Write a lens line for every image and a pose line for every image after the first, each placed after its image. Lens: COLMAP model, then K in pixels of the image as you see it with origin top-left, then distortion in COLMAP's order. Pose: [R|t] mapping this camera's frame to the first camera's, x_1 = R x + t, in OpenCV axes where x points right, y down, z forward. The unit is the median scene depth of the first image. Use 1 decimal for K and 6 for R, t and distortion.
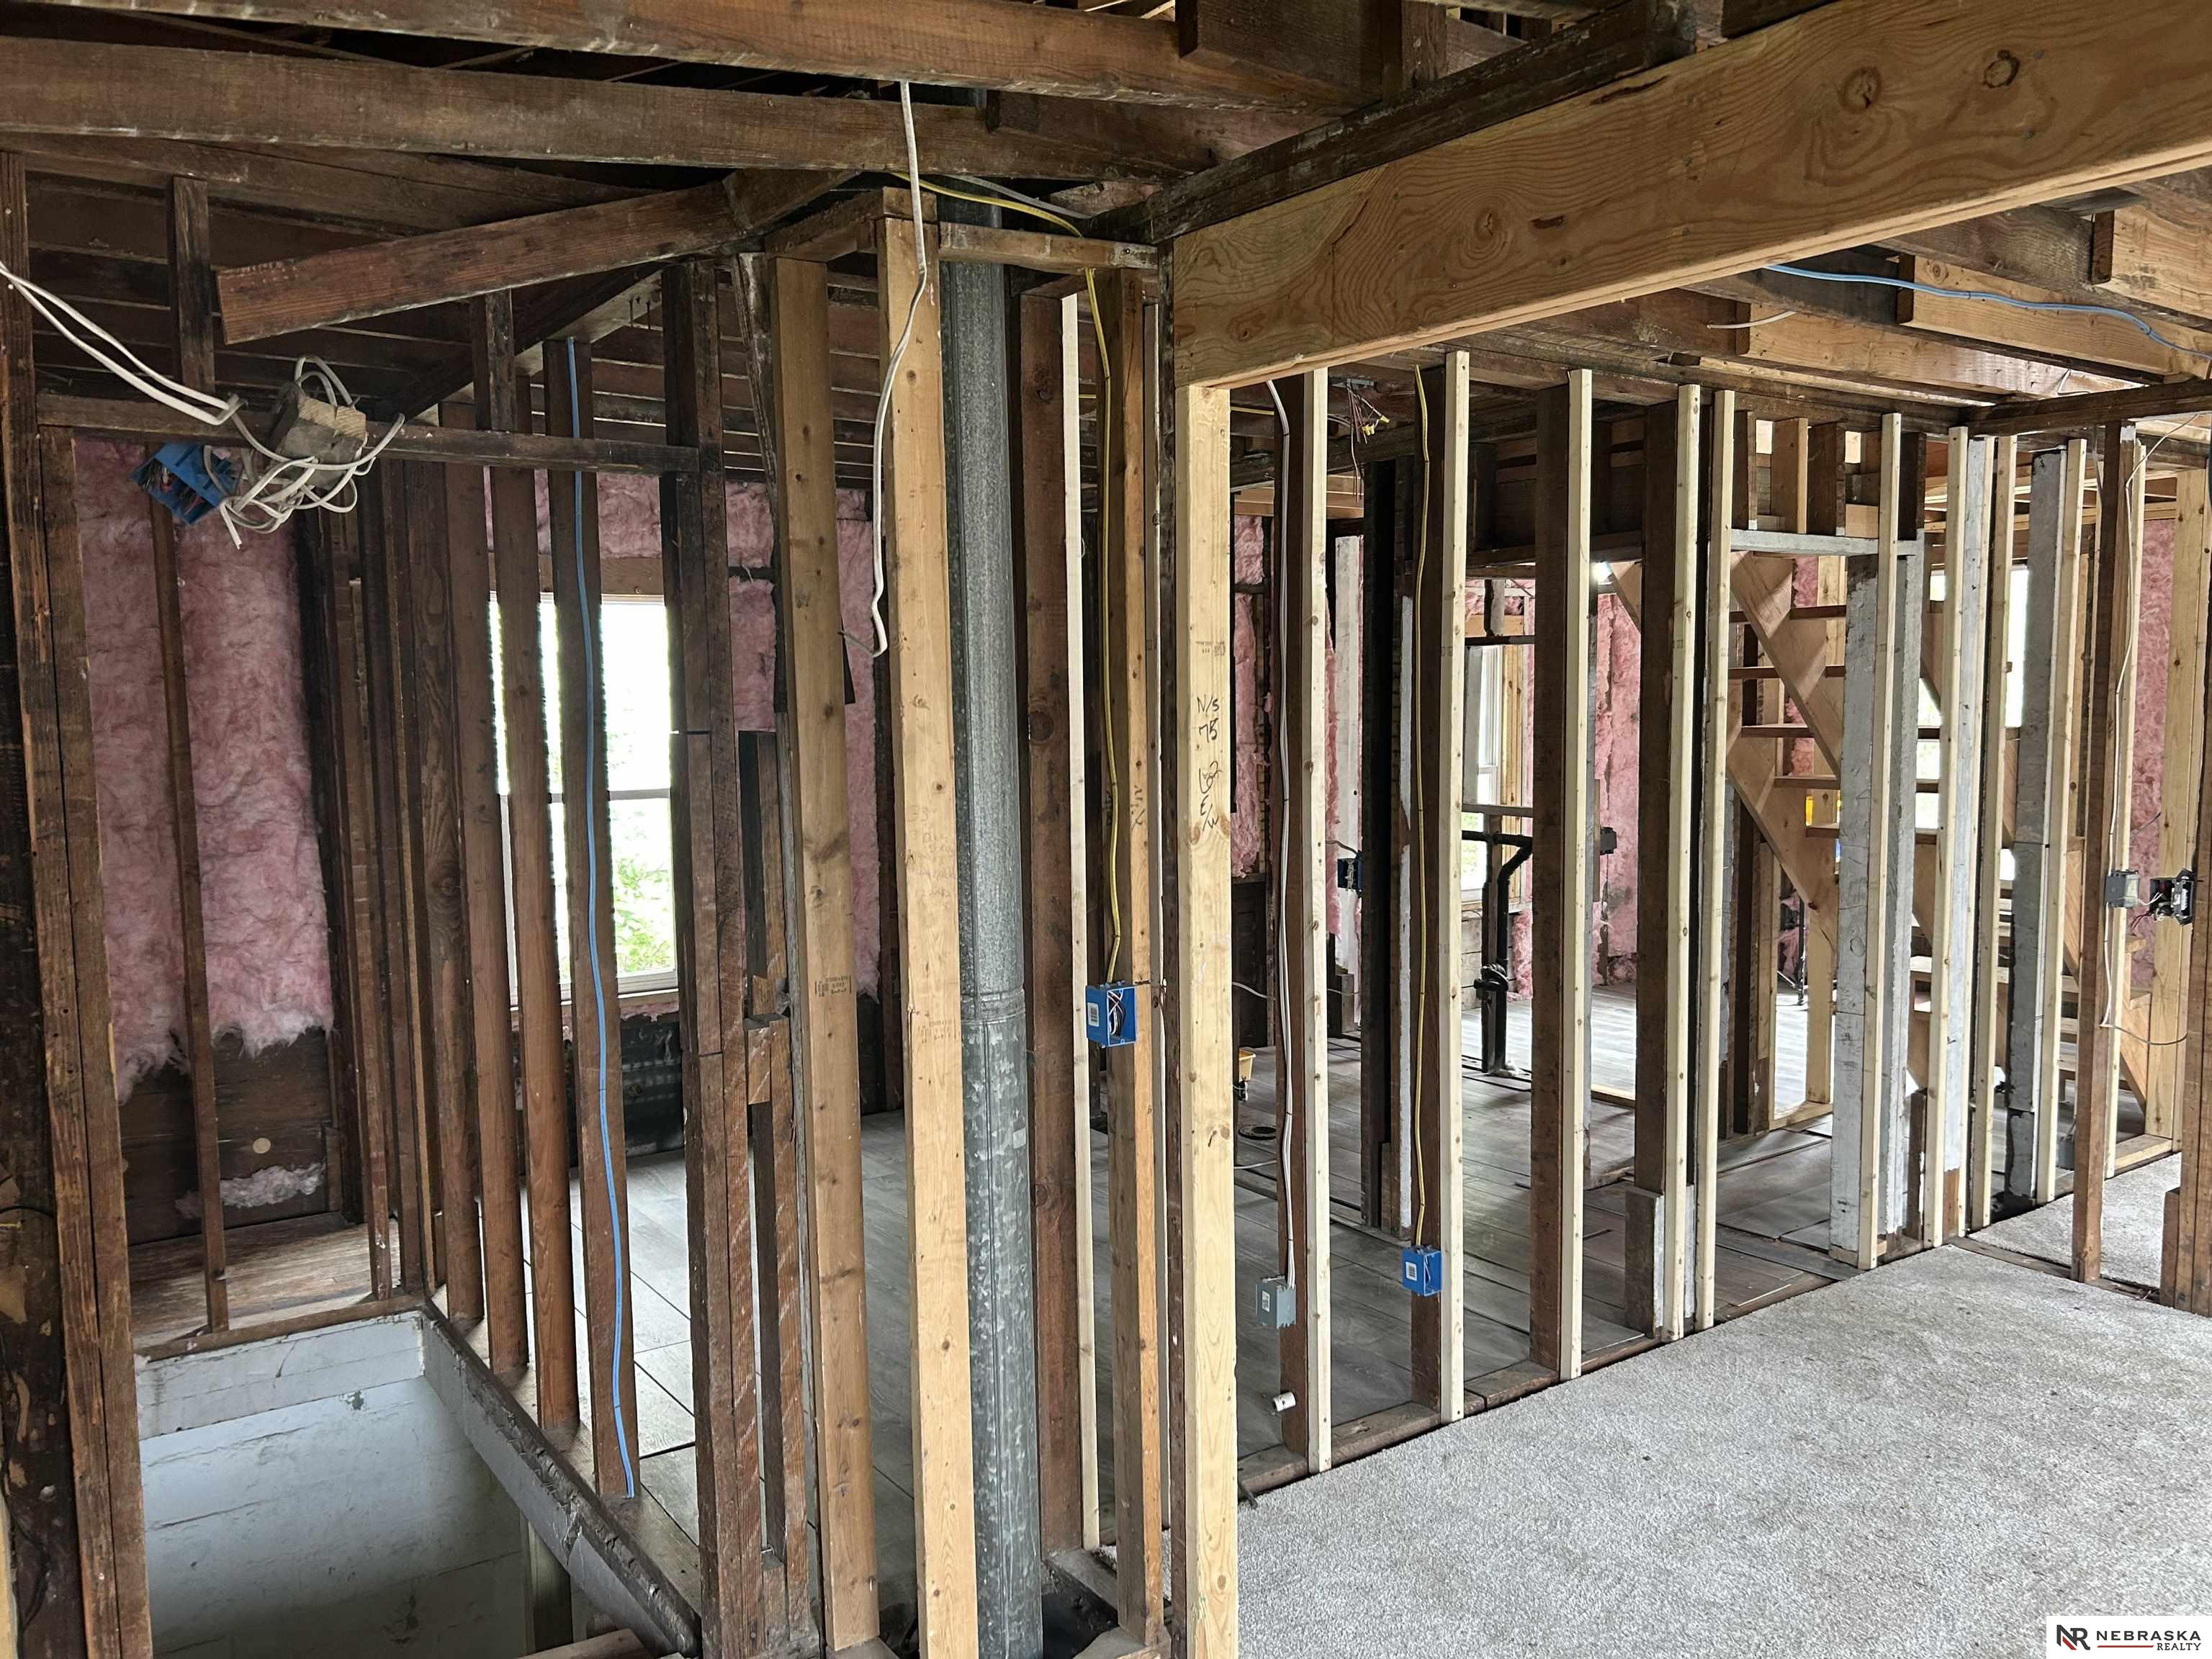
lens RADIAL K [[1661.2, 0, 1110.2], [0, 1661.2, 837.3], [0, 0, 1]] dist [0.058433, -0.059264]
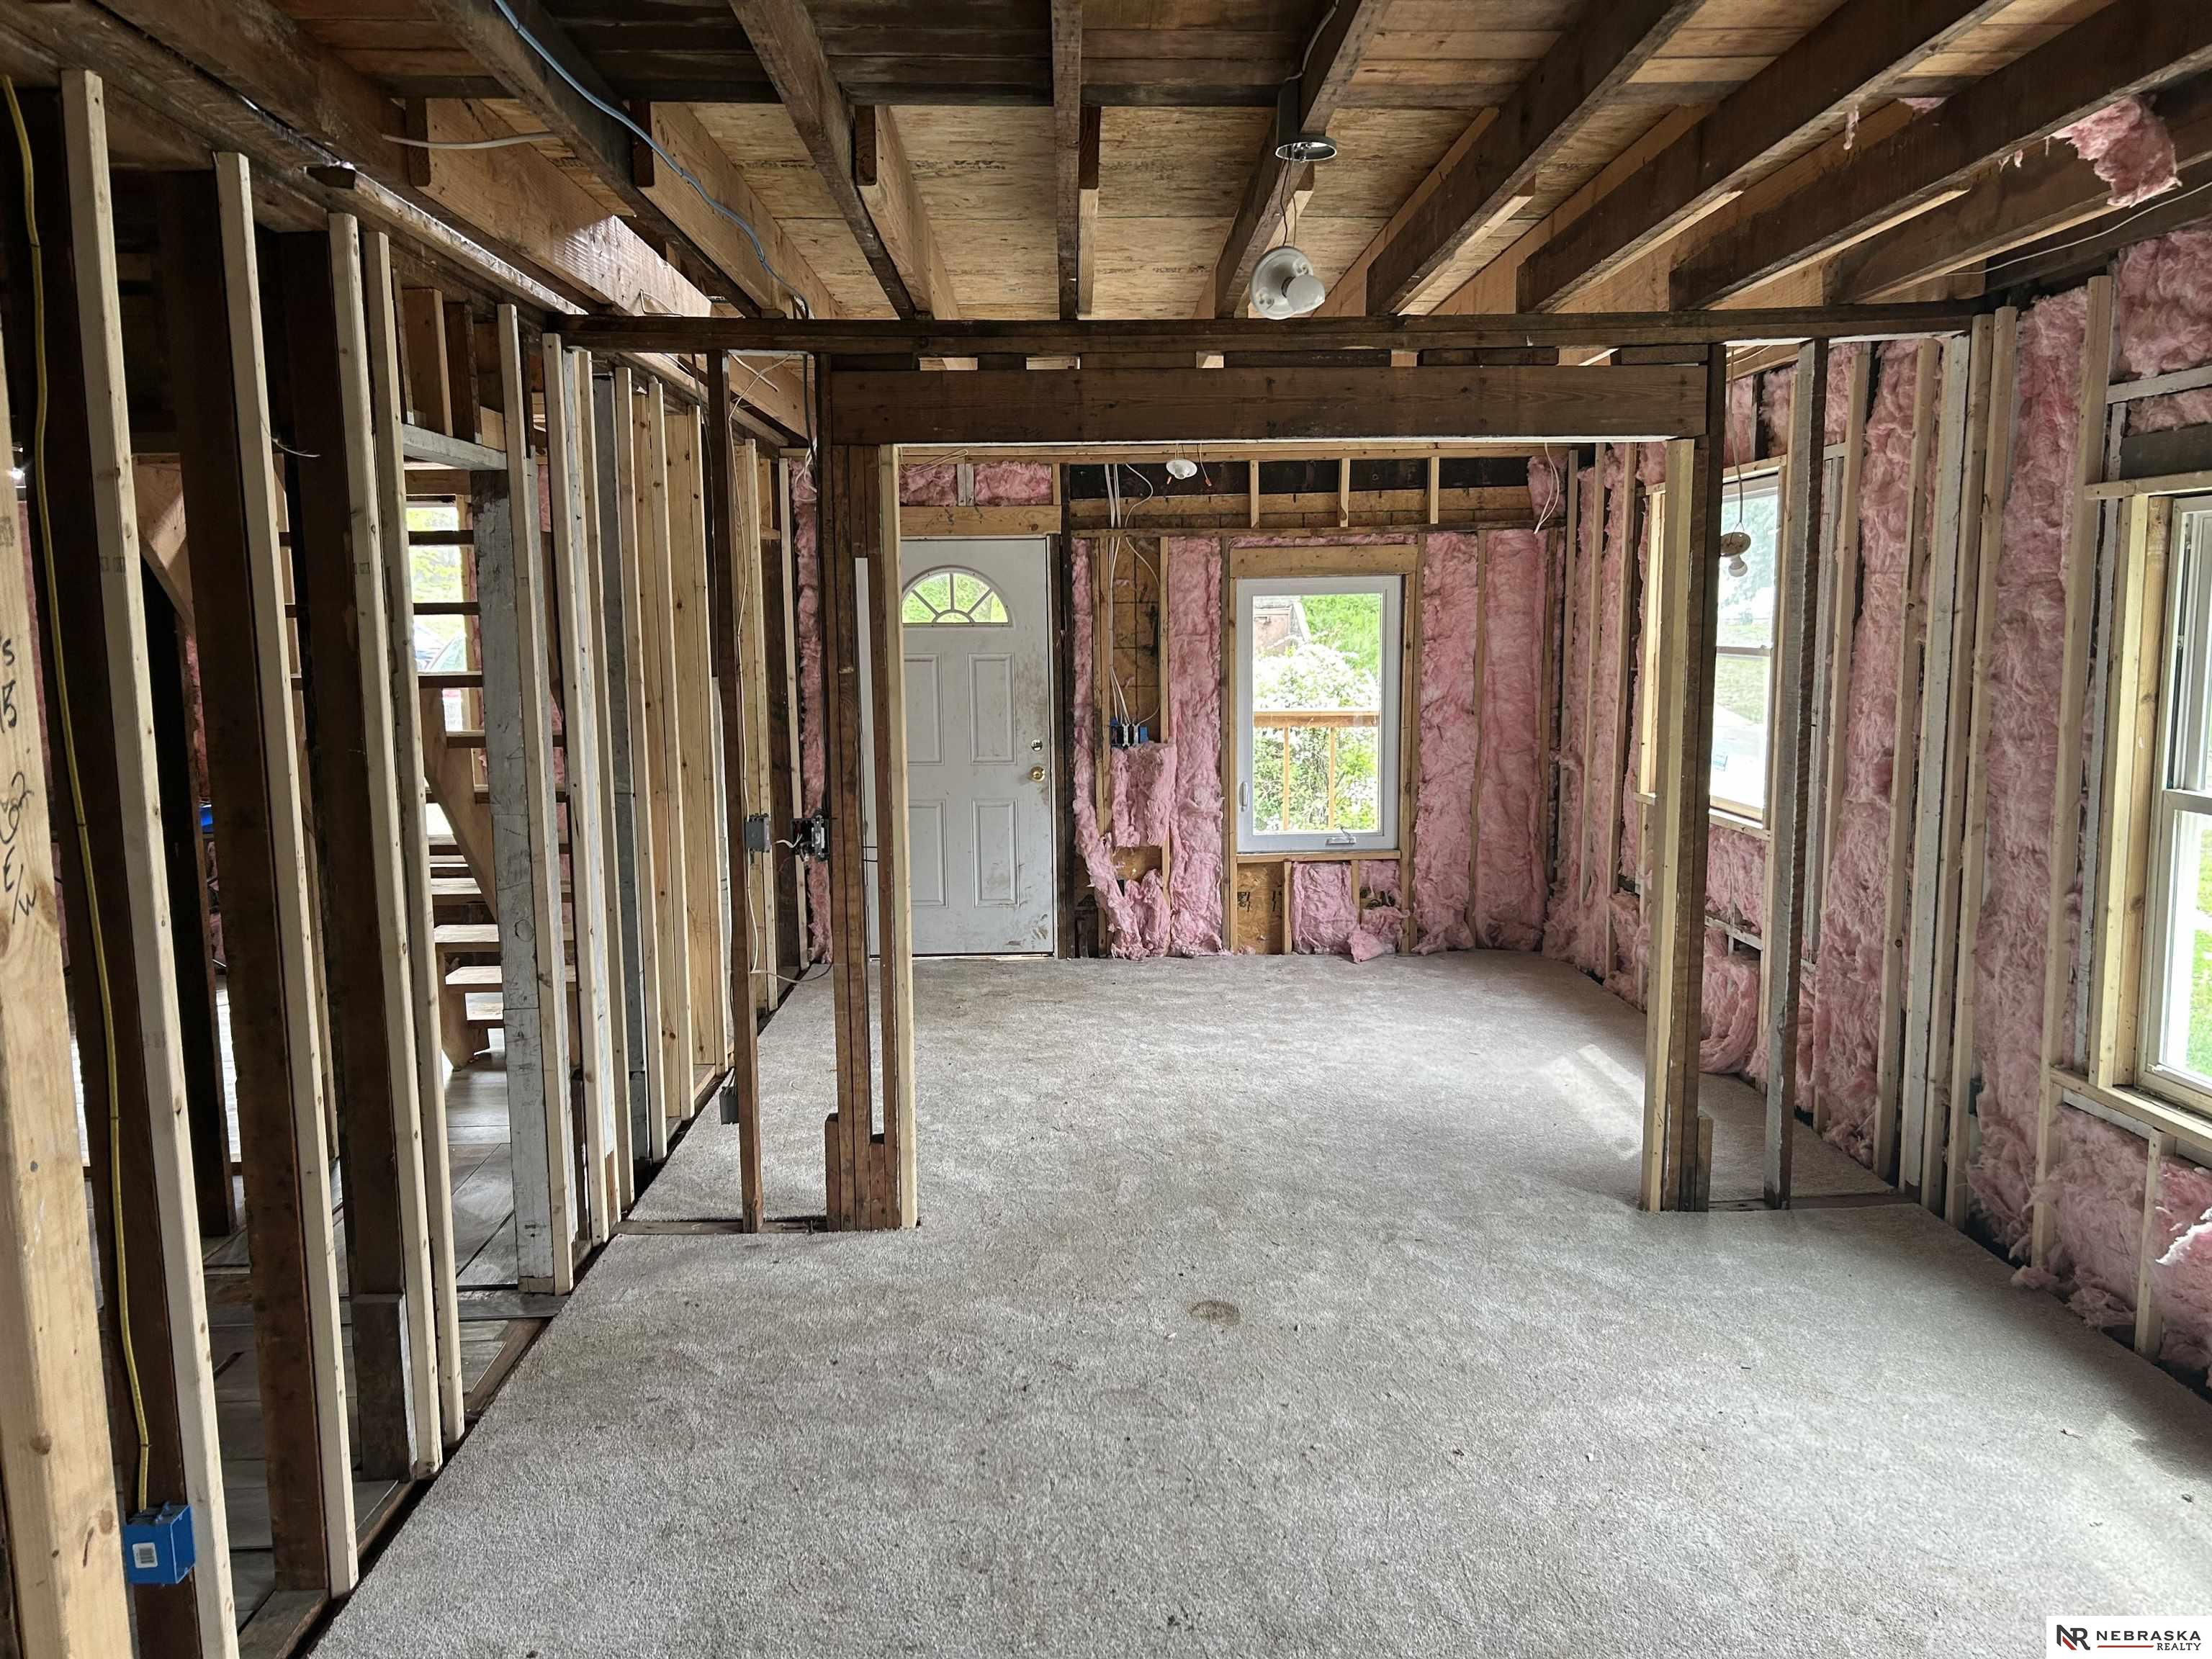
lens RADIAL K [[1661.2, 0, 1110.2], [0, 1661.2, 837.3], [0, 0, 1]] dist [0.058433, -0.059264]
pose [[0.553486, -0.104997, 0.826214, -0.097632], [0.078527, 0.994181, 0.073737, -0.023452], [-0.829149, 0.024068, 0.558510, 0.286131]]
